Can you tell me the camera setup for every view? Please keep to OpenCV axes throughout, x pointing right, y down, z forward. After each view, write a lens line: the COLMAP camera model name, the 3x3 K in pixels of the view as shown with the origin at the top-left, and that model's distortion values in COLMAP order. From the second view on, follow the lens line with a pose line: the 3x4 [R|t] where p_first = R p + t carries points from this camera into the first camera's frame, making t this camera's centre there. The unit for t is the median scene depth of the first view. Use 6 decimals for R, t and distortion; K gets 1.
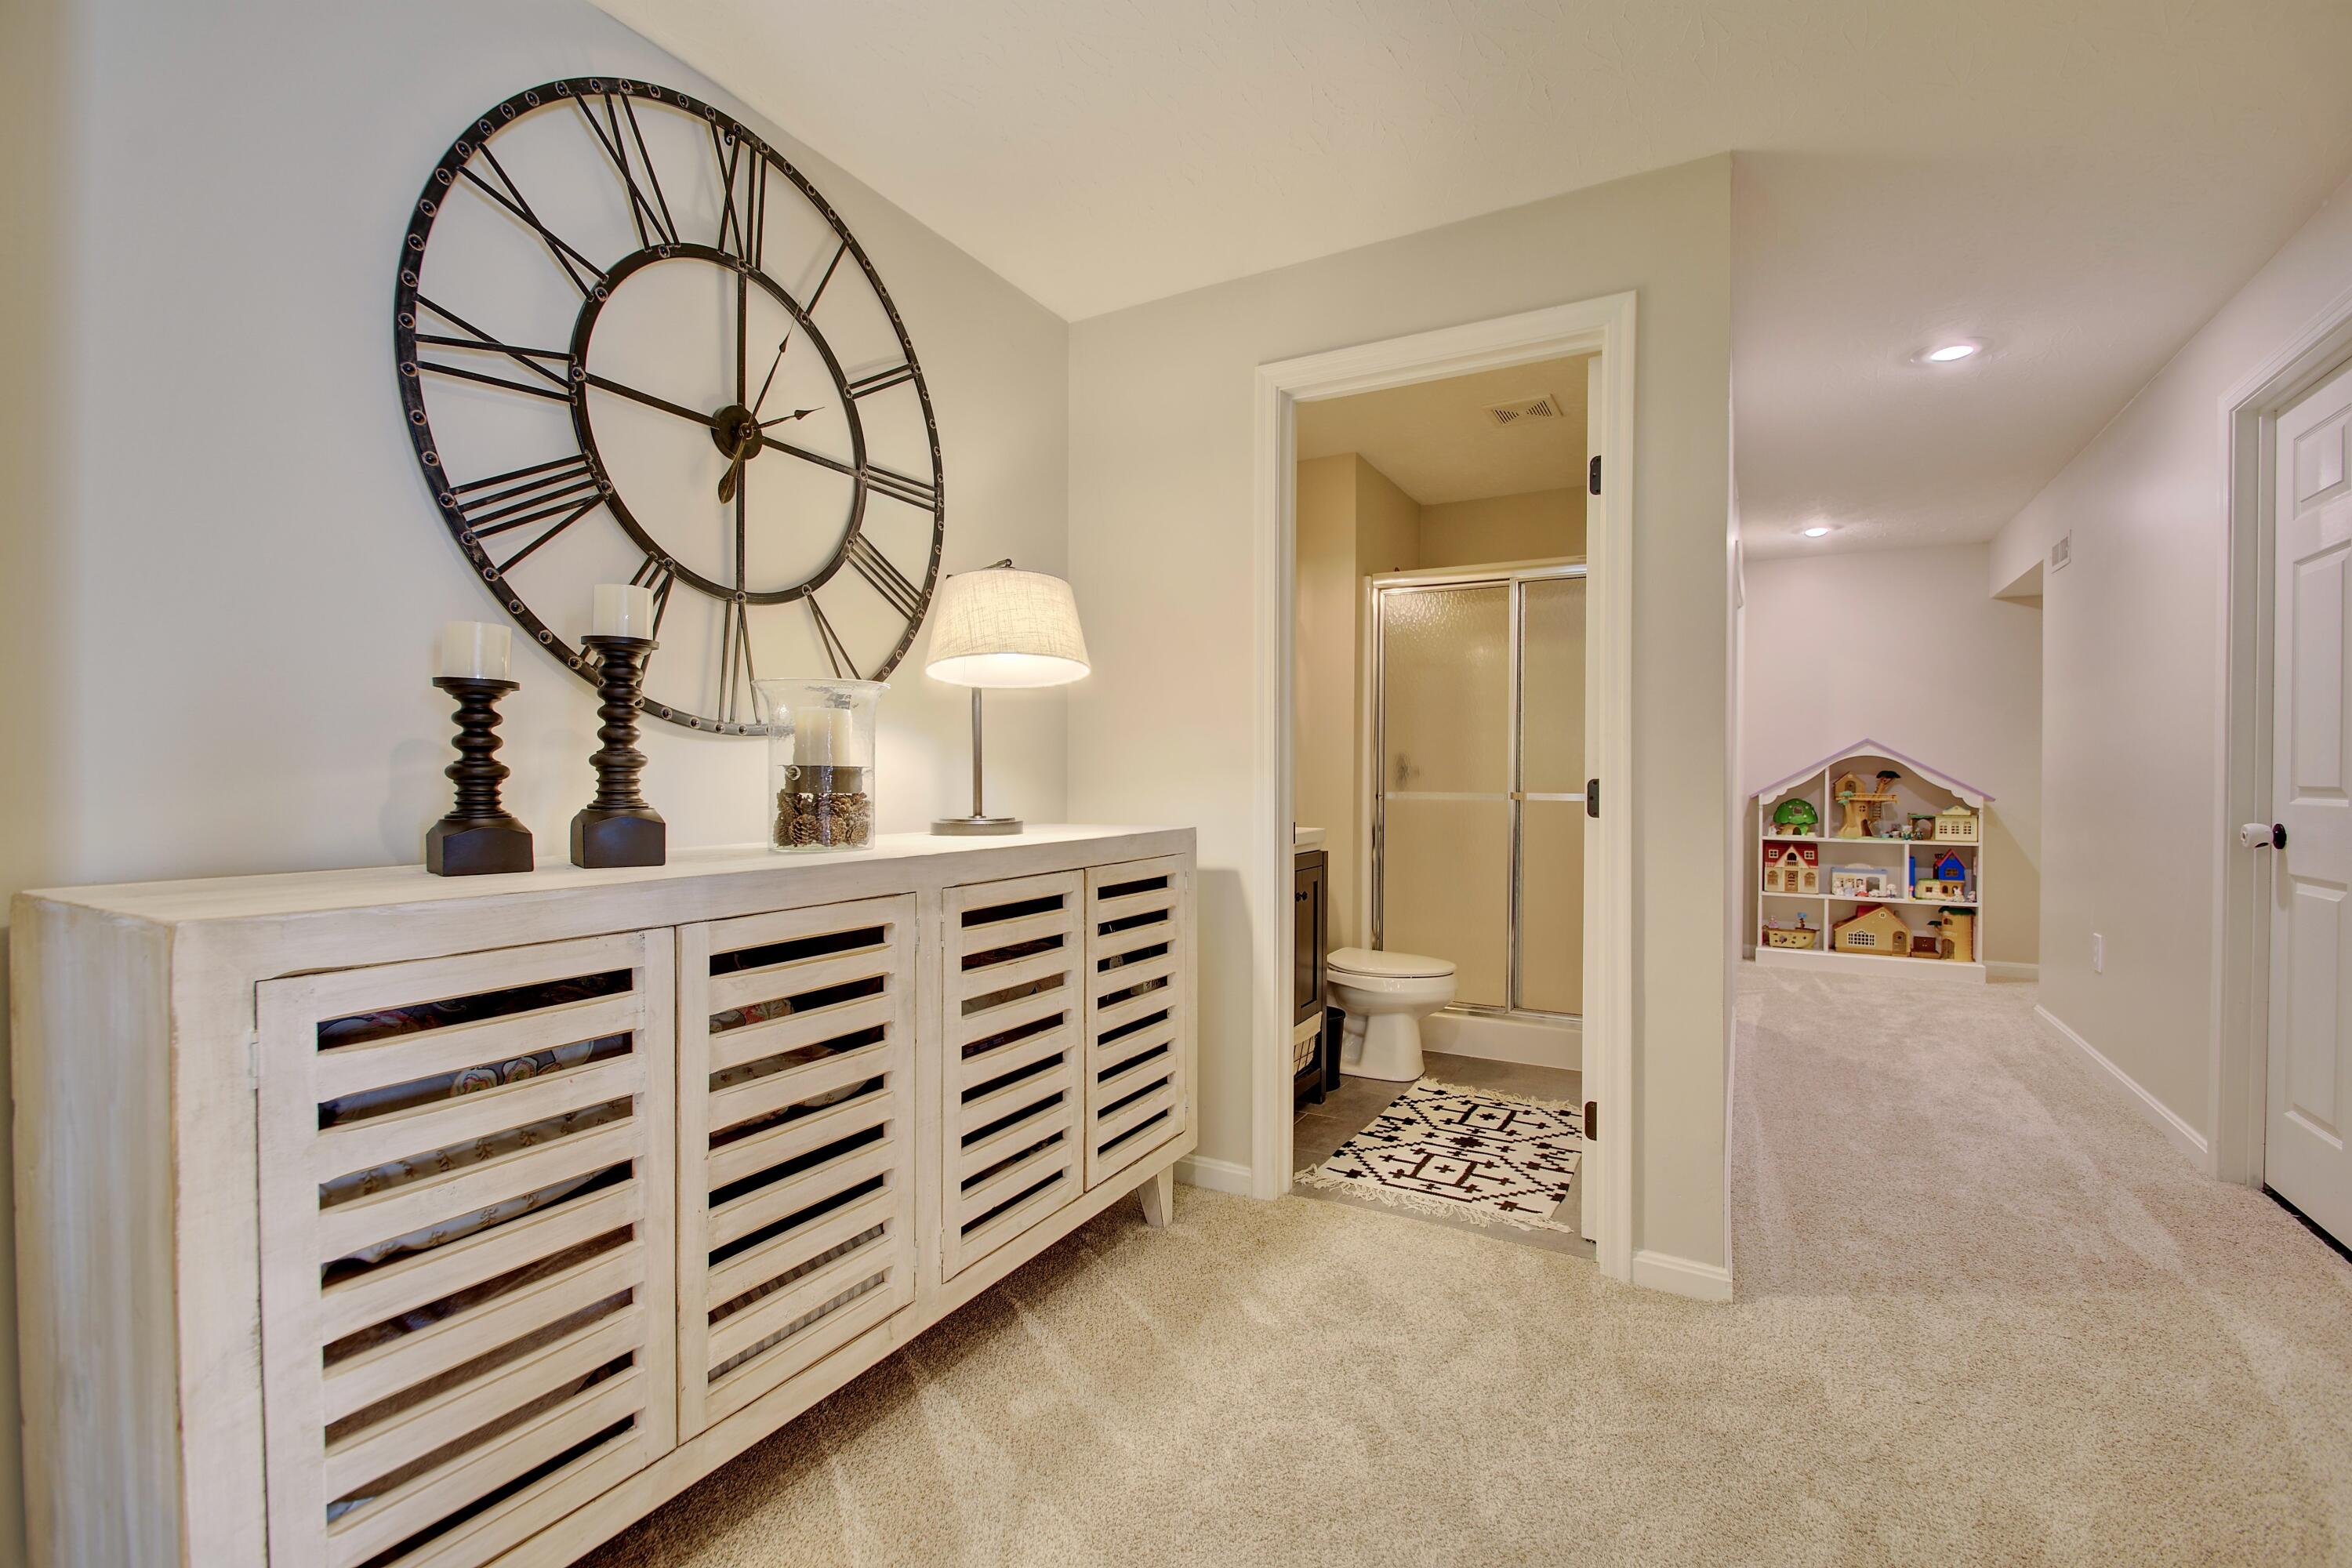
lens RADIAL K [[1024.9, 0, 1174.6], [0, 1024.9, 783.7], [0, 0, 1]] dist [-0.010180, -0.004665]
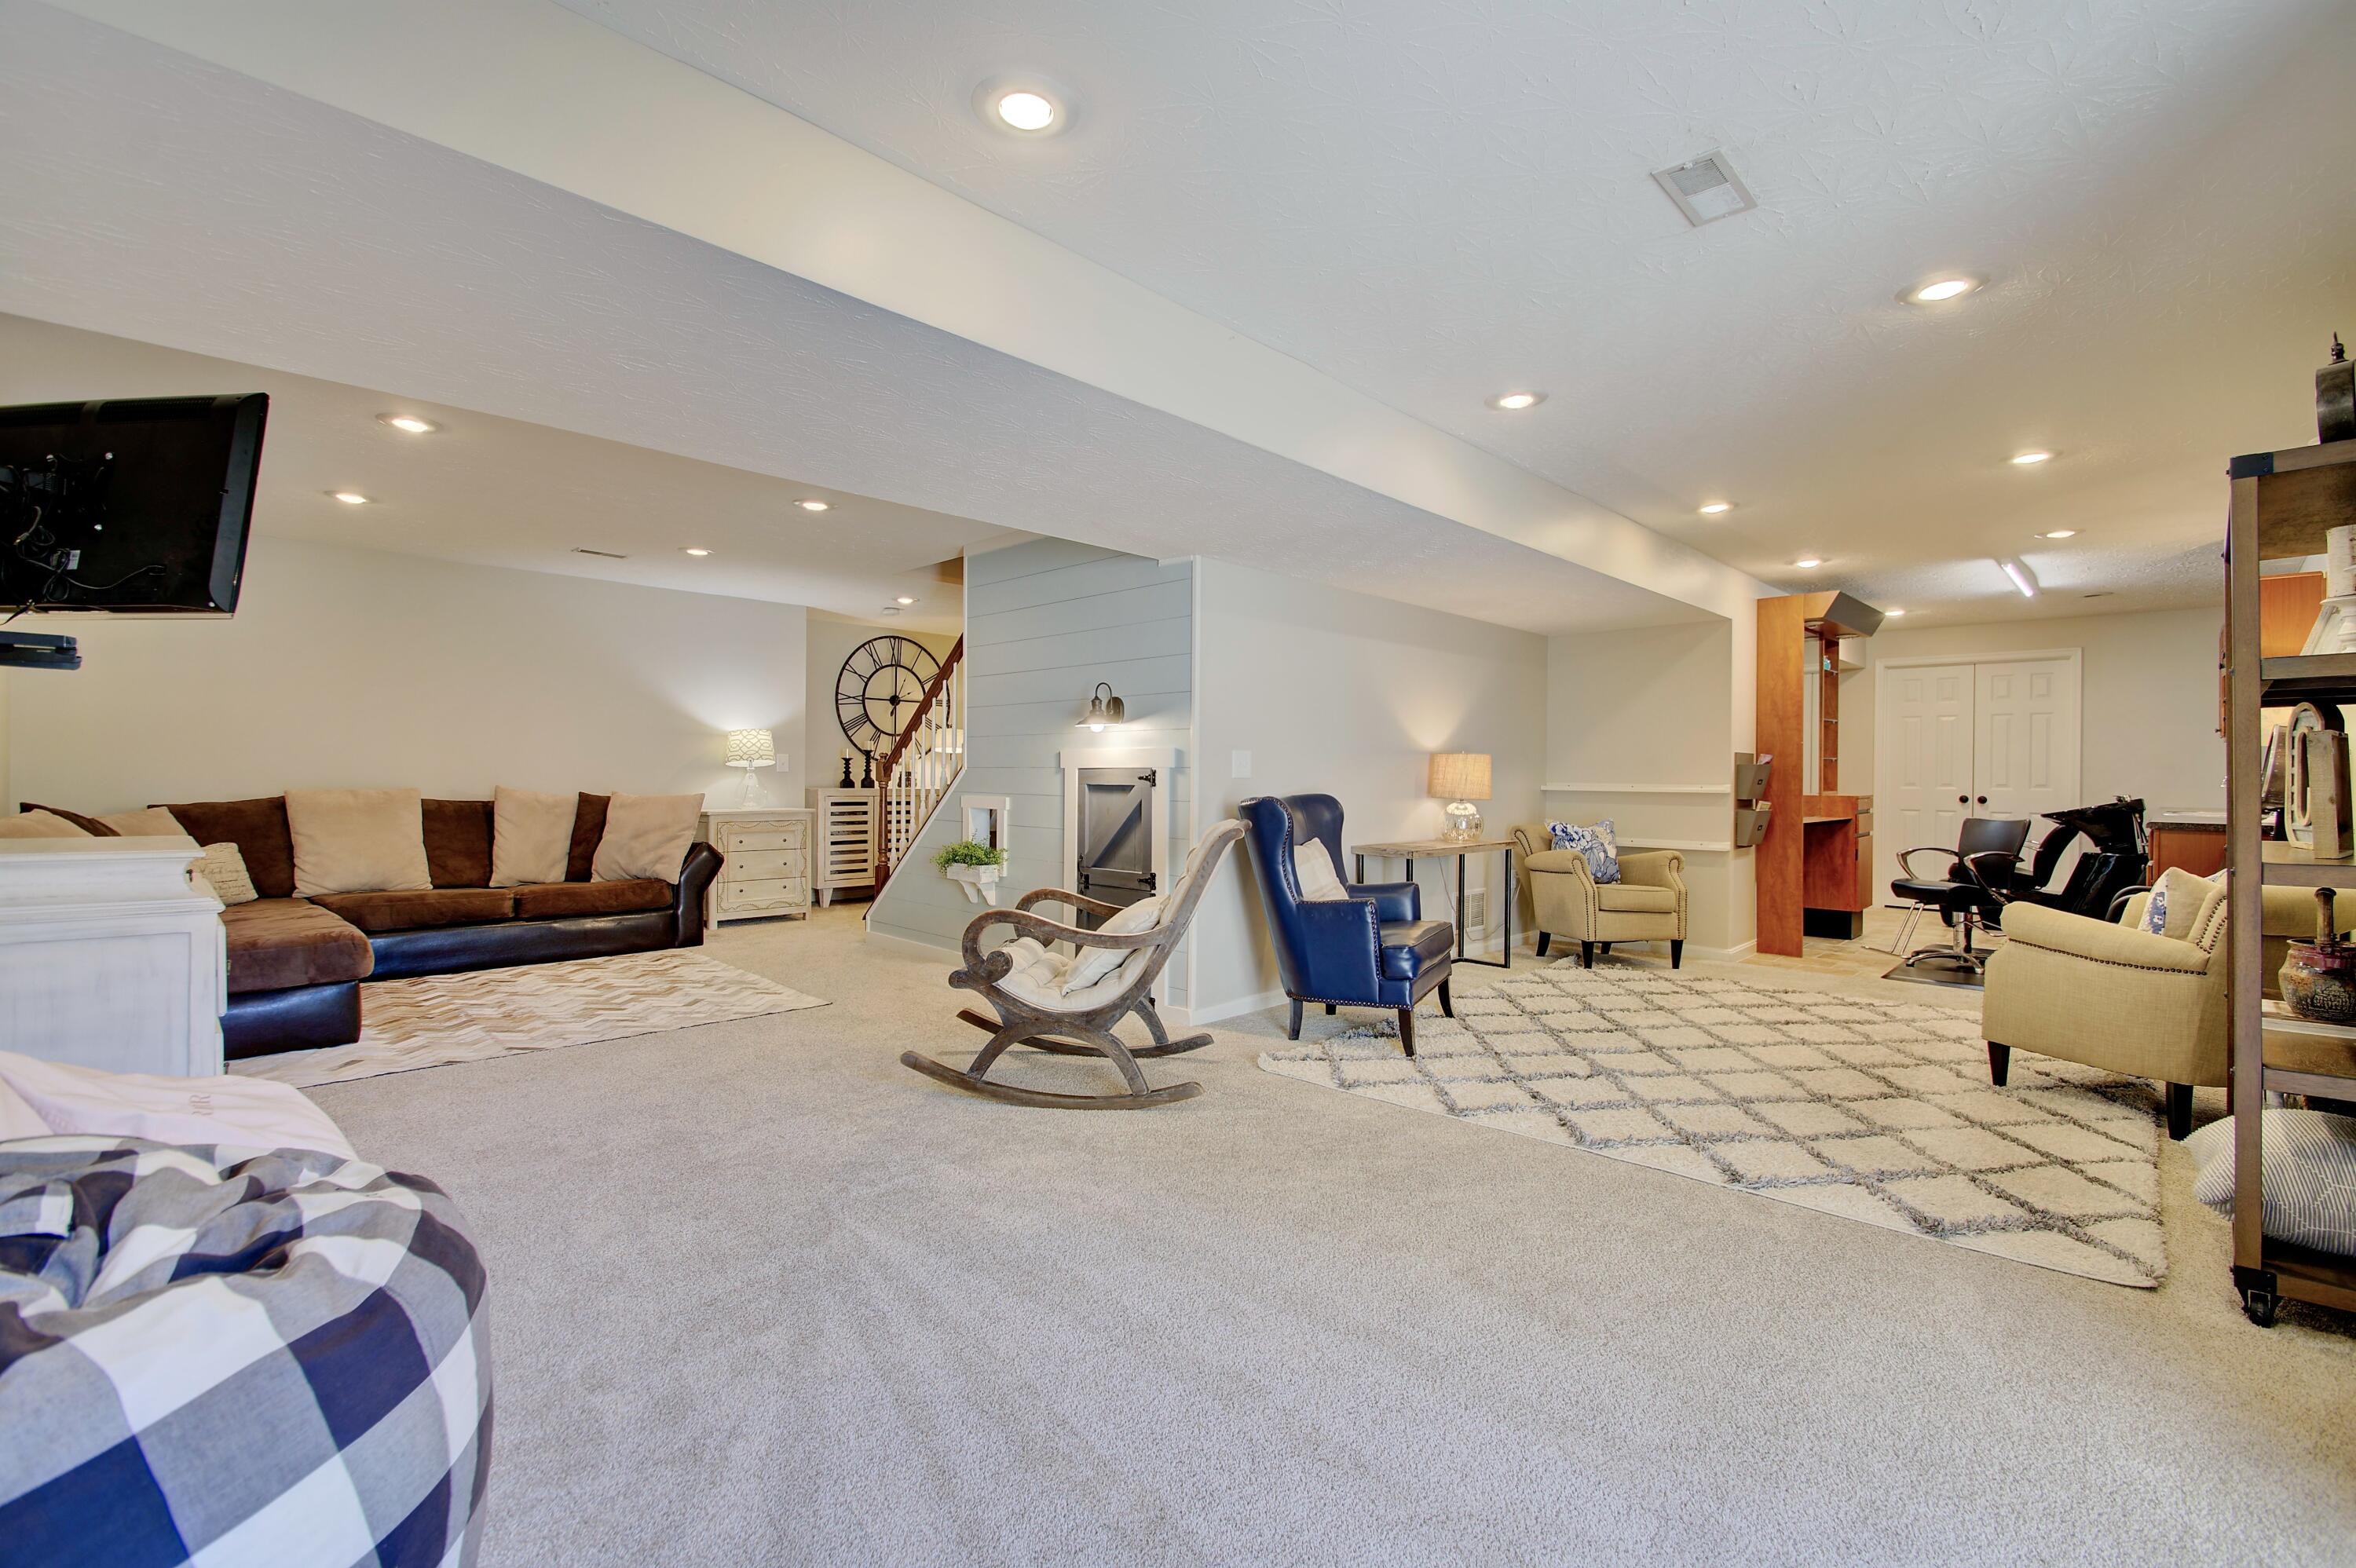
lens RADIAL K [[1026.5, 0, 1182.5], [0, 1026.5, 777.4], [0, 0, 1]] dist [-0.010180, -0.004665]
pose [[0.964419, 0.012315, -0.264090, 2.280909], [-0.012276, 0.999923, 0.001798, -0.012527], [0.264092, 0.001508, 0.964496, -3.484394]]
